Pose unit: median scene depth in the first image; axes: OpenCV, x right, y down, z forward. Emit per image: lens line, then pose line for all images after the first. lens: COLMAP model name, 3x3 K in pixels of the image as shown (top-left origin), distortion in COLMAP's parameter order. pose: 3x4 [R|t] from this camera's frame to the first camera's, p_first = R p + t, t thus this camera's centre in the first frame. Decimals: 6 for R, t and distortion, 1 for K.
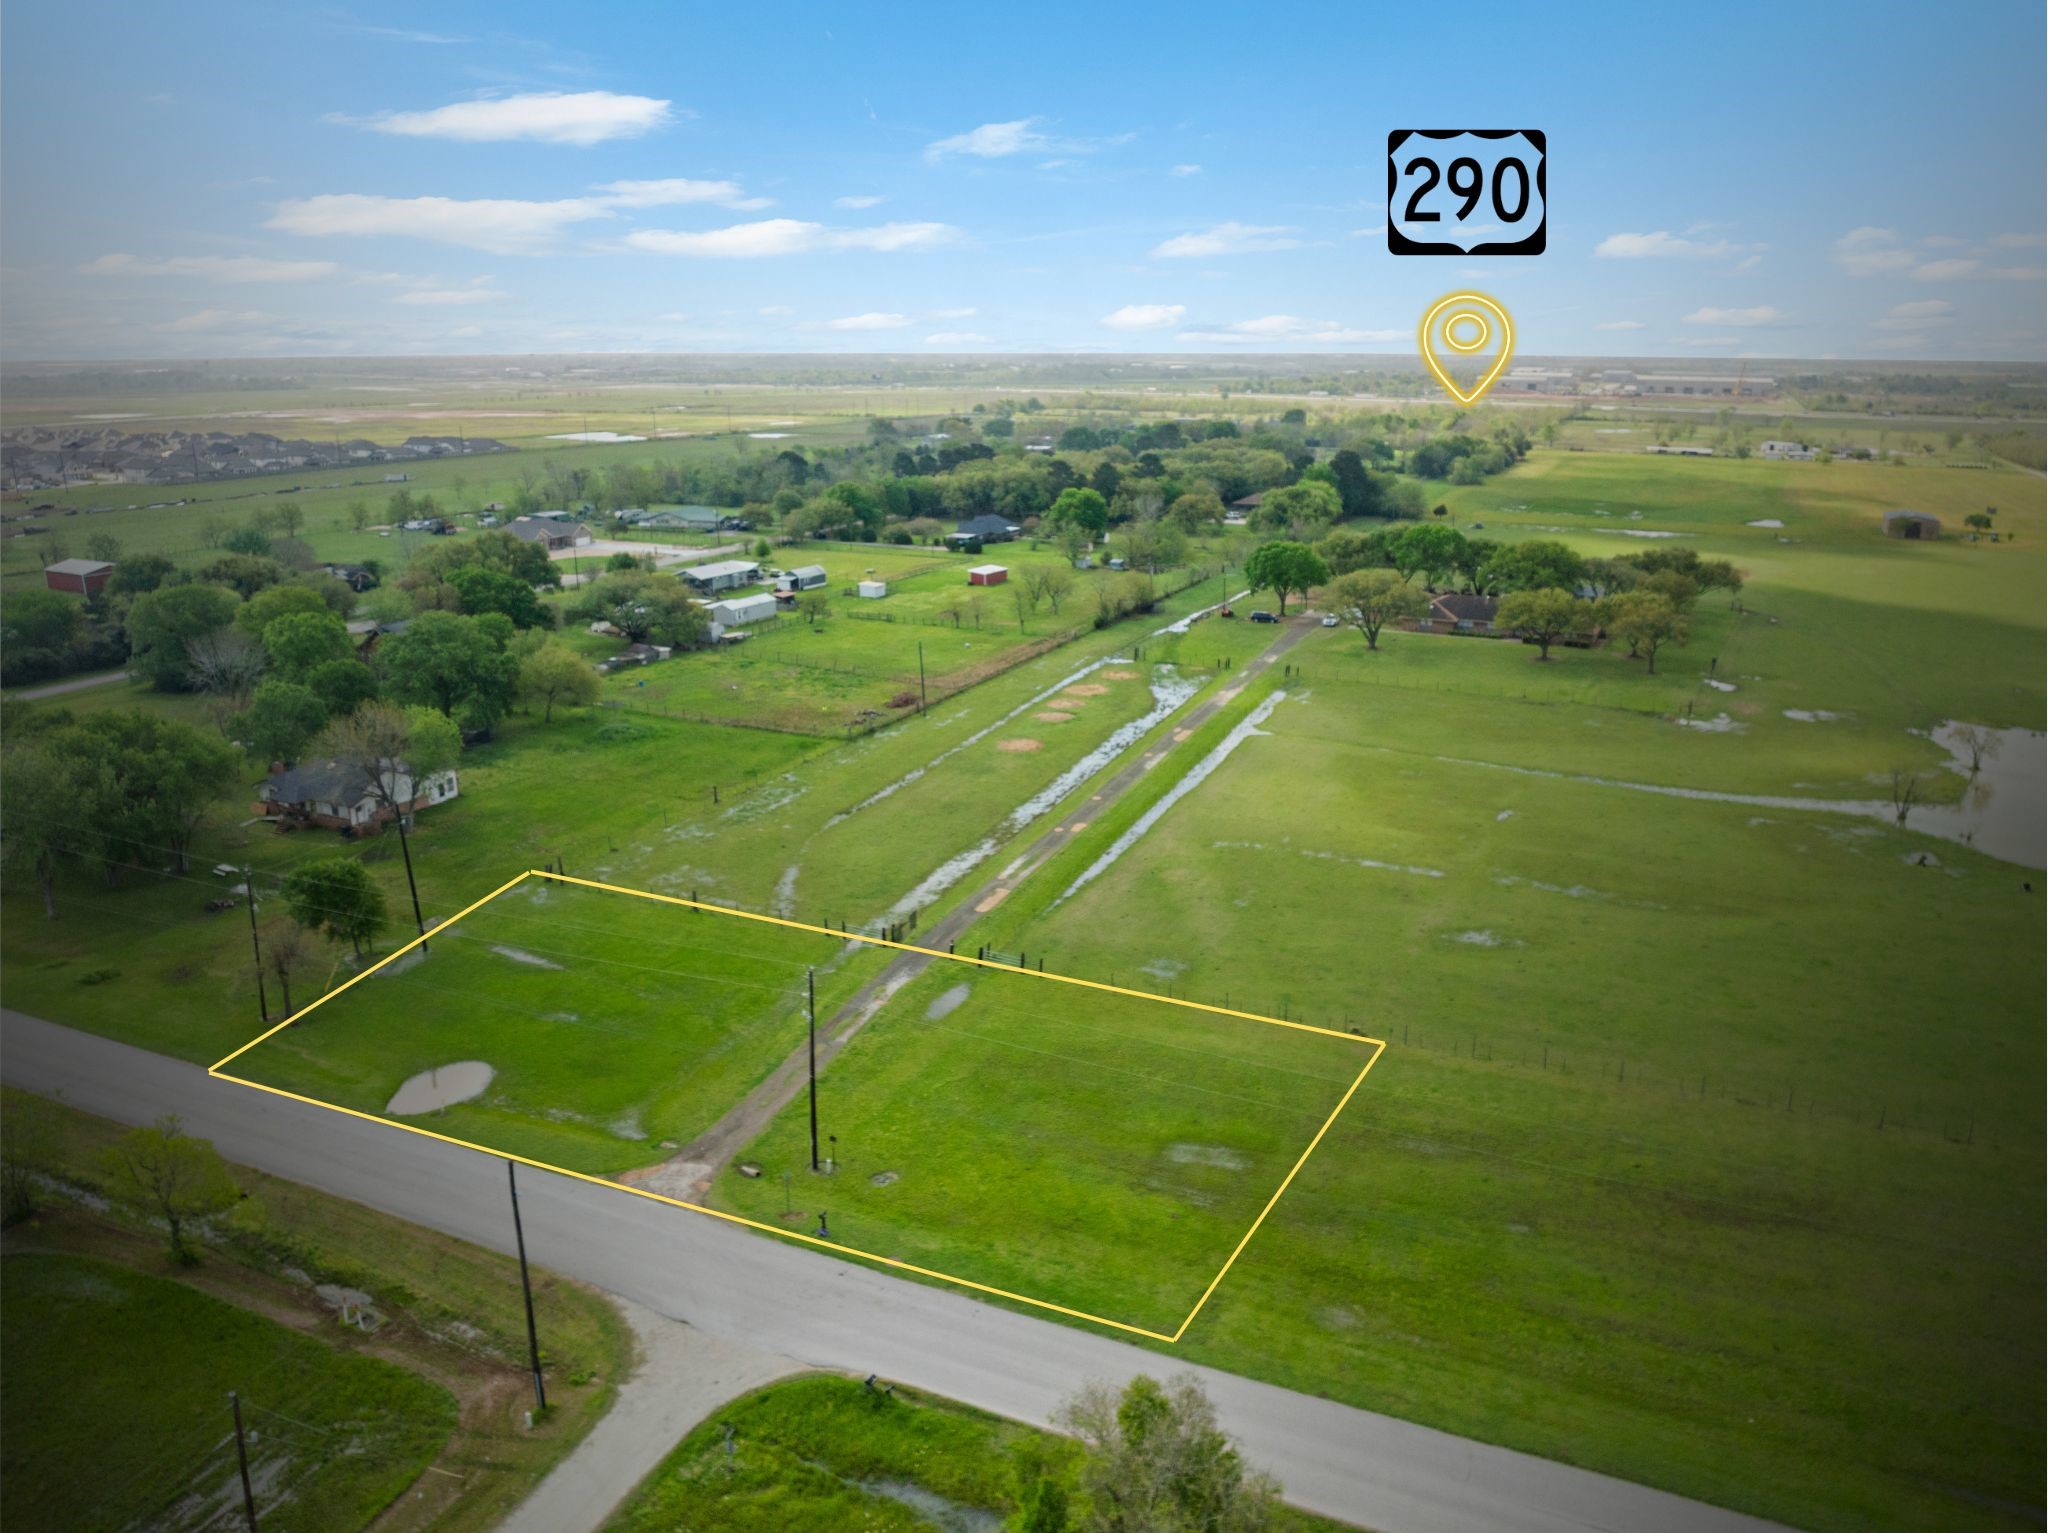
lens RADIAL K [[1441.3, 0, 1033.0], [0, 1441.3, 768.7], [0, 0, 1]] dist [-0.033967, -0.006721]
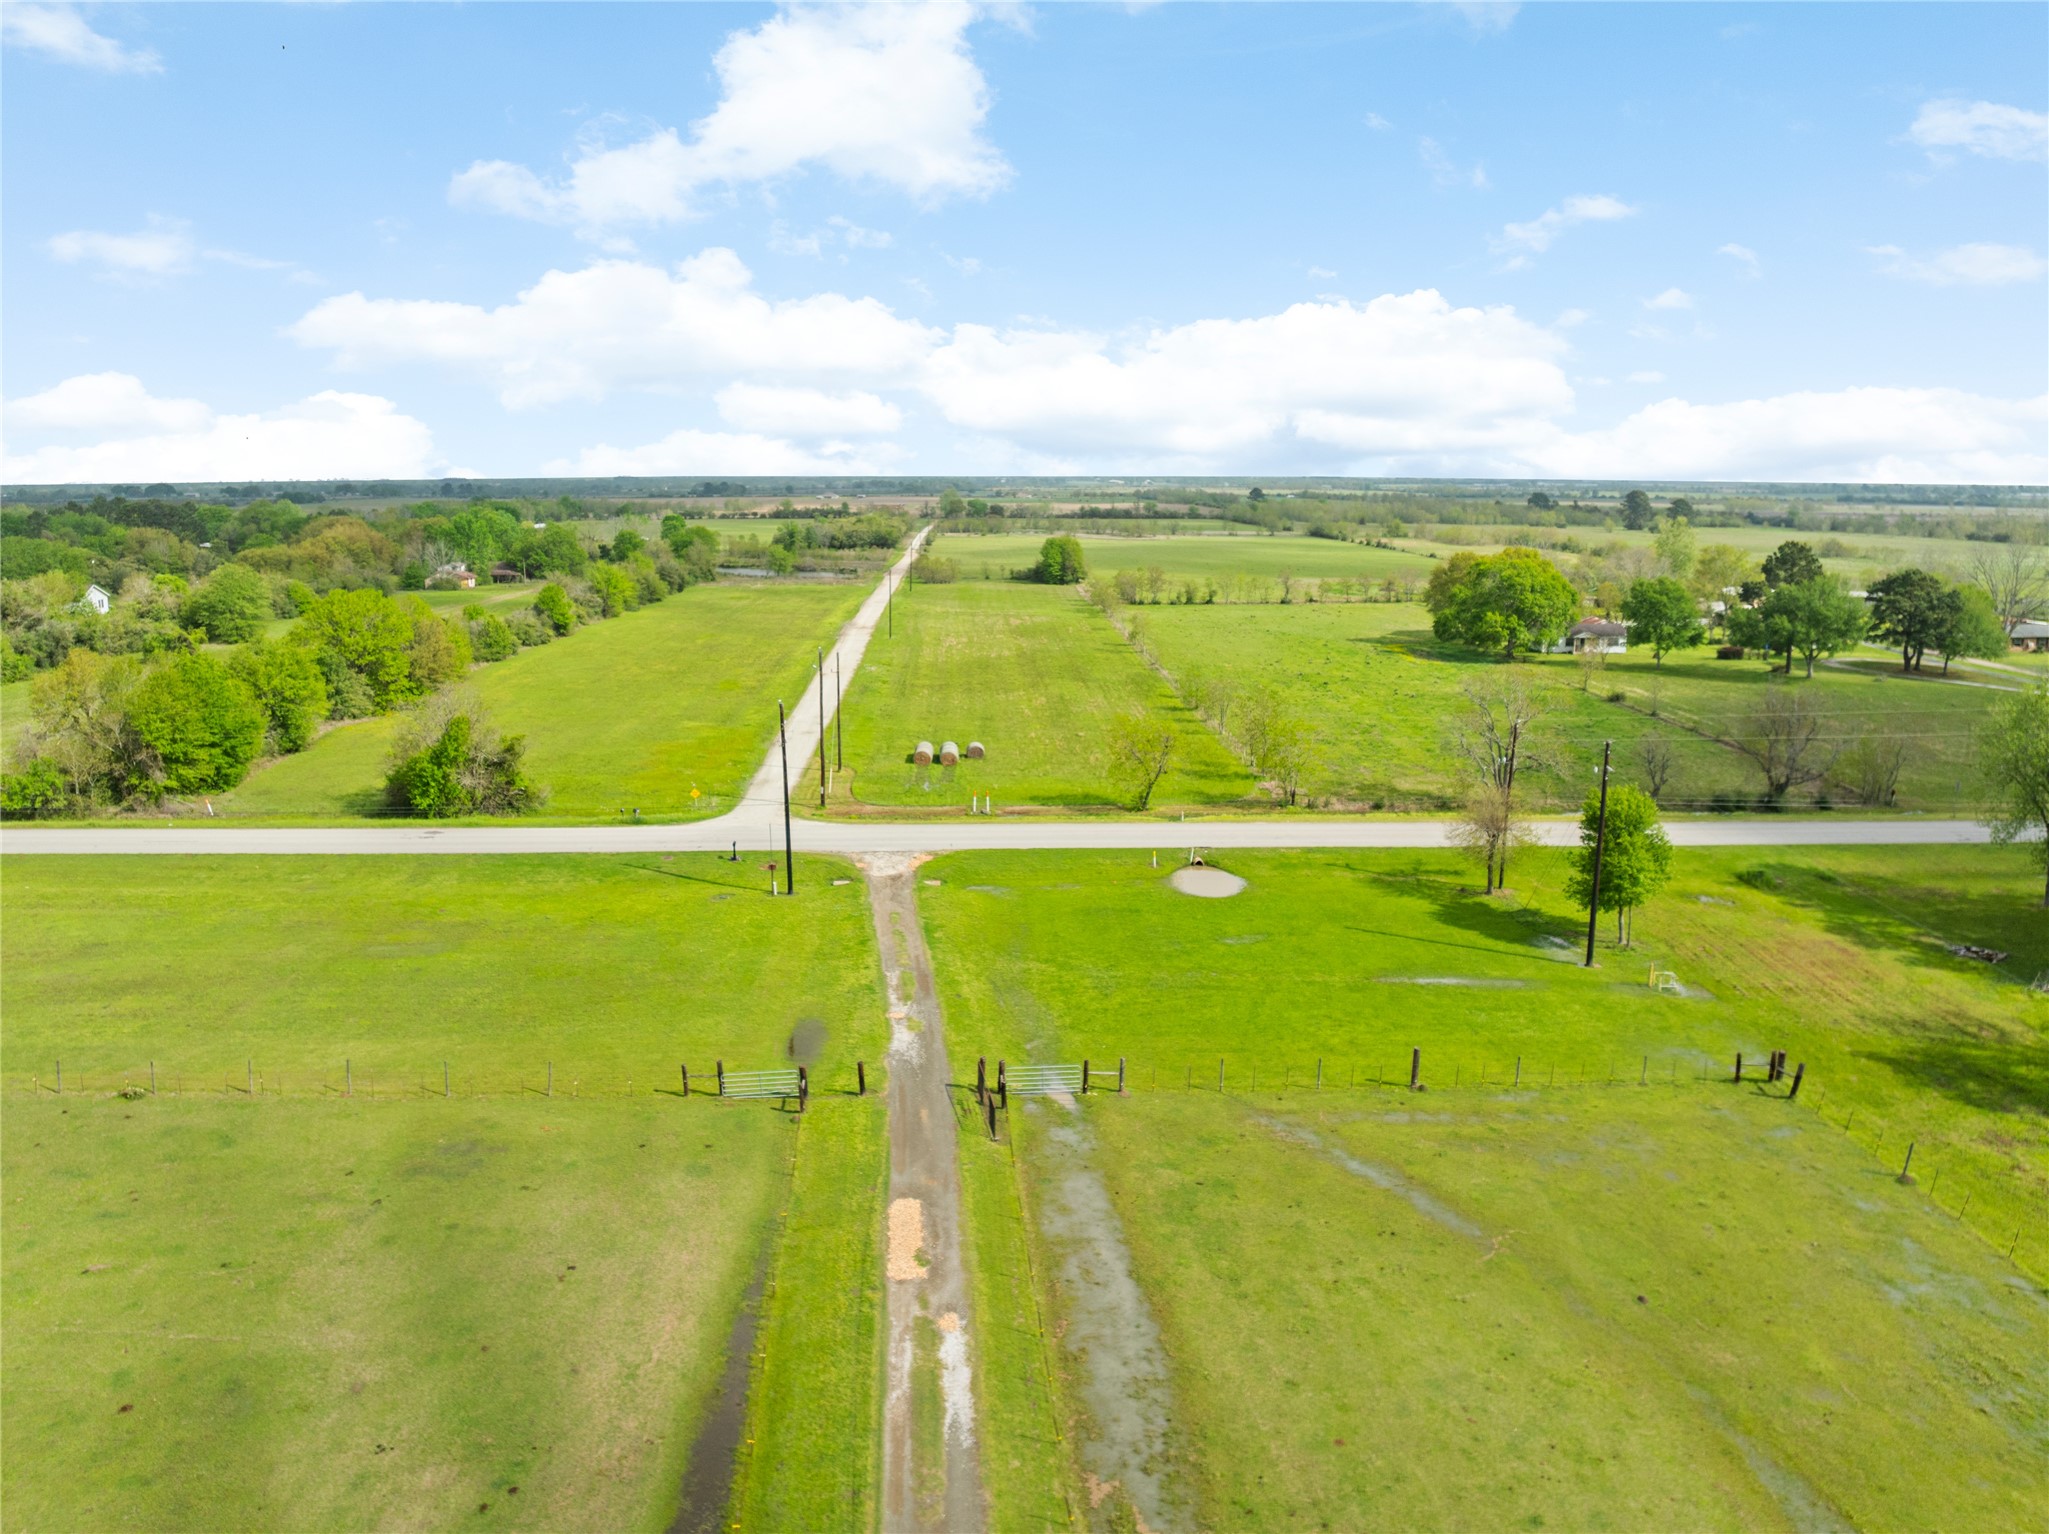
lens RADIAL K [[1439.6, 0, 1015.8], [0, 1439.6, 764.5], [0, 0, 1]] dist [-0.036724, -0.000736]
pose [[-0.896016, 0.087742, -0.435265, 0.102629], [-0.126602, 0.889106, 0.439844, -0.198510], [0.425590, 0.449213, -0.785545, 1.188326]]
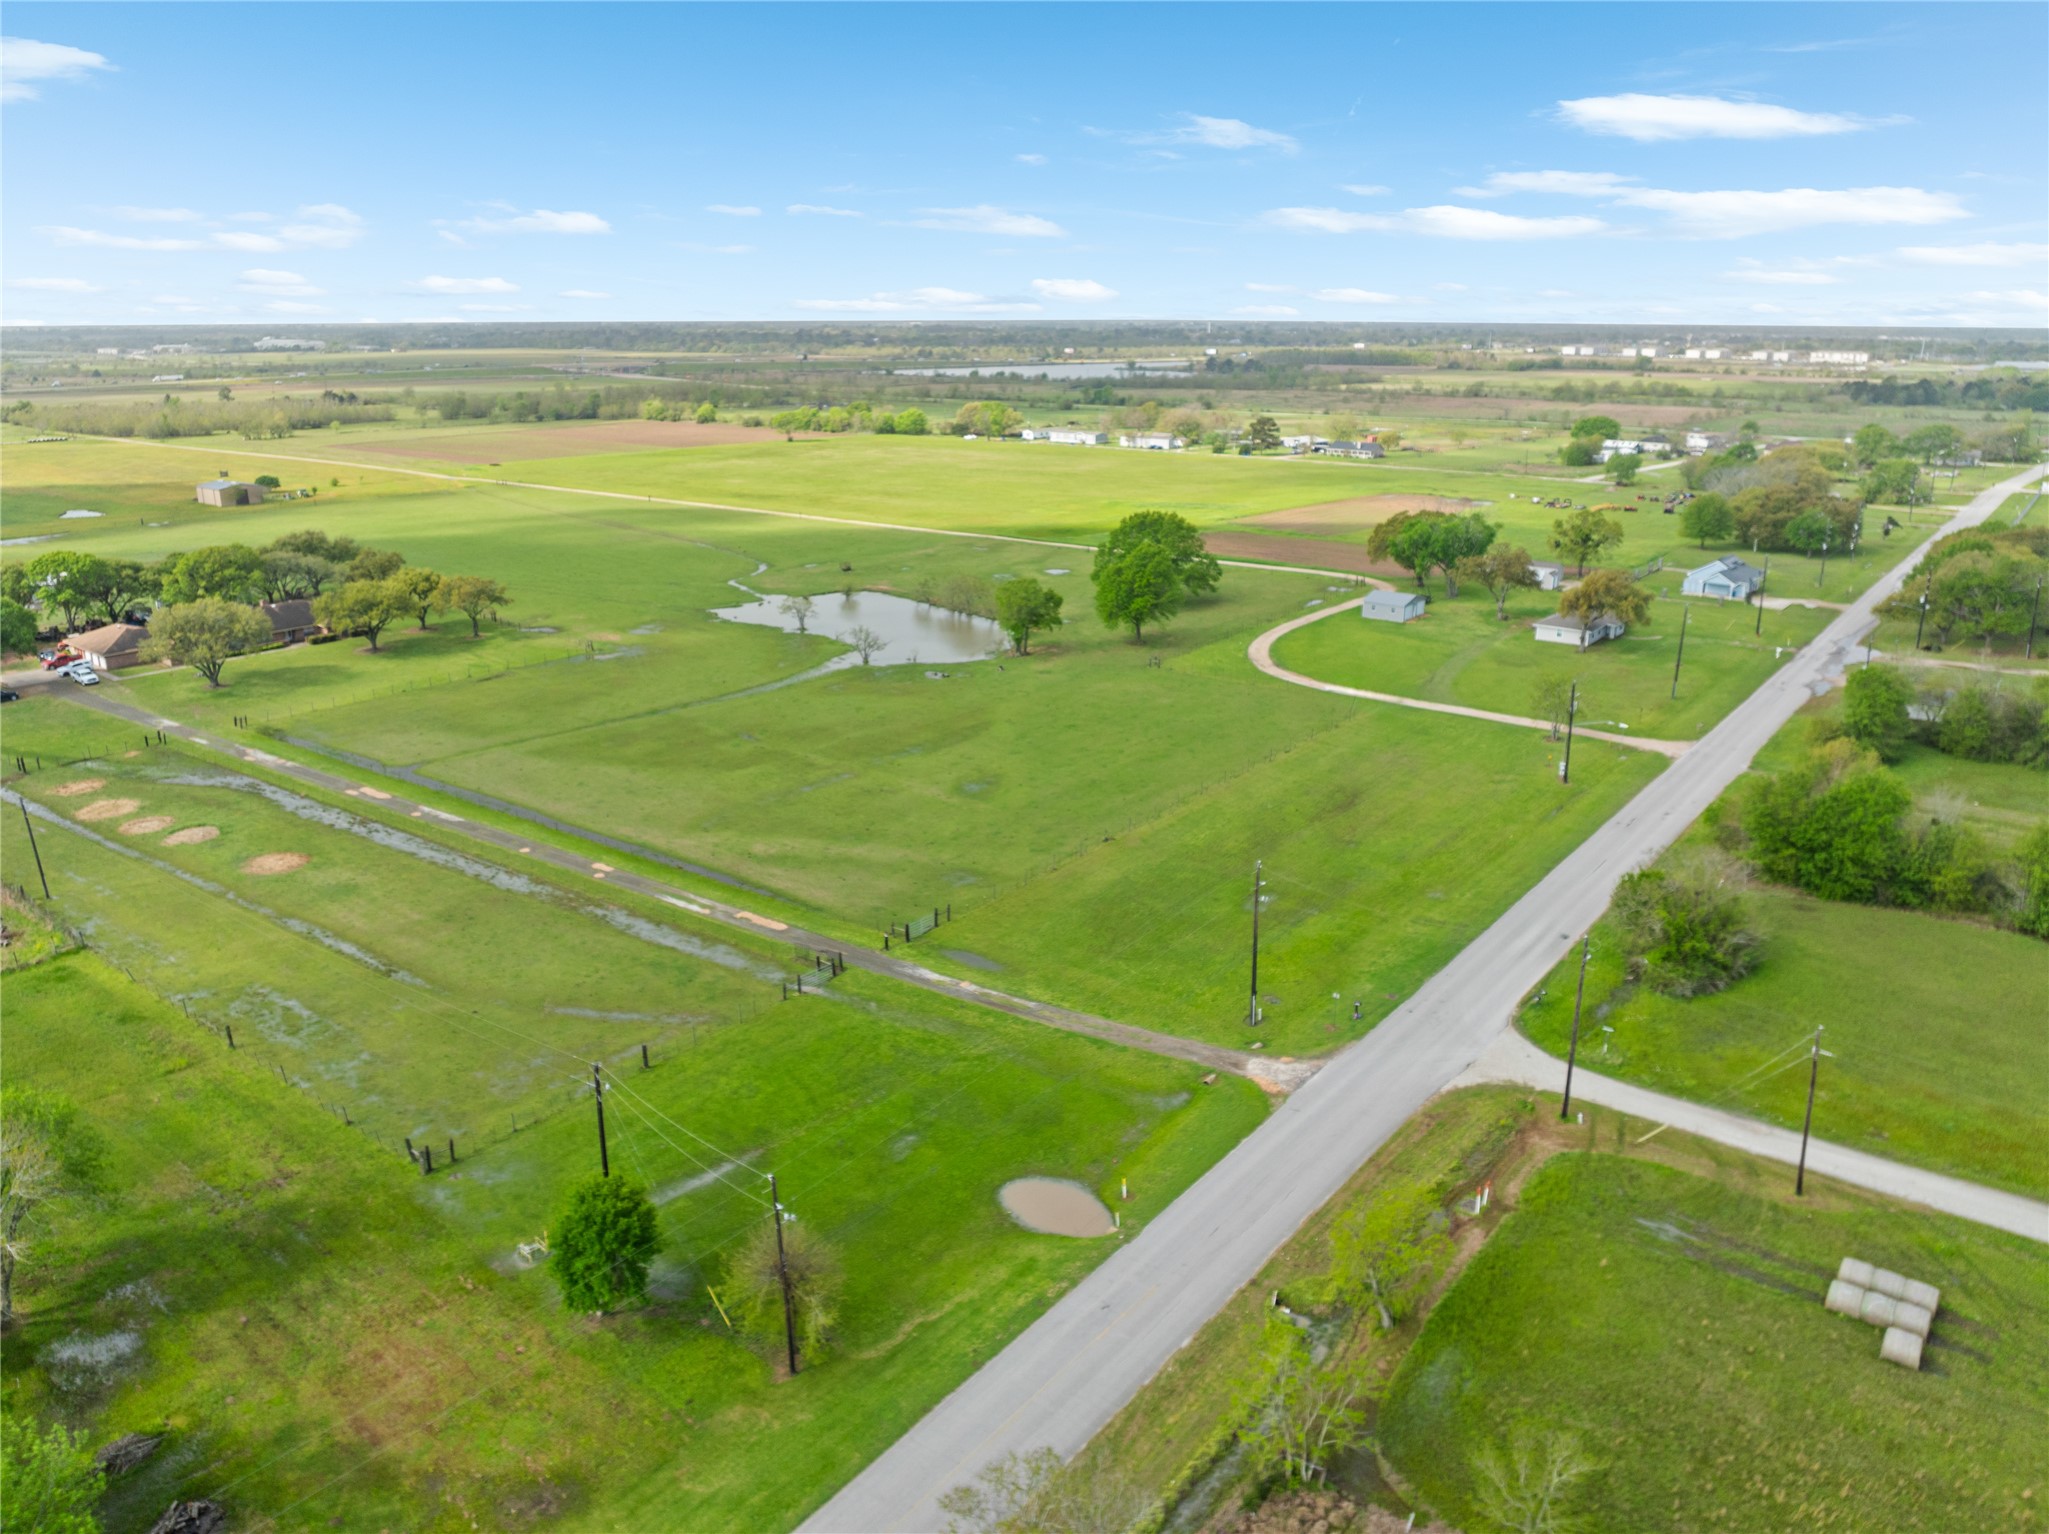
lens RADIAL K [[1457.4, 0, 1014.1], [0, 1457.4, 772.7], [0, 0, 1]] dist [-0.036977, -0.005788]
pose [[0.235588, -0.297231, 0.925285, -0.822188], [0.275557, 0.933440, 0.229691, -0.172894], [-0.931969, 0.200857, 0.301812, 0.481393]]
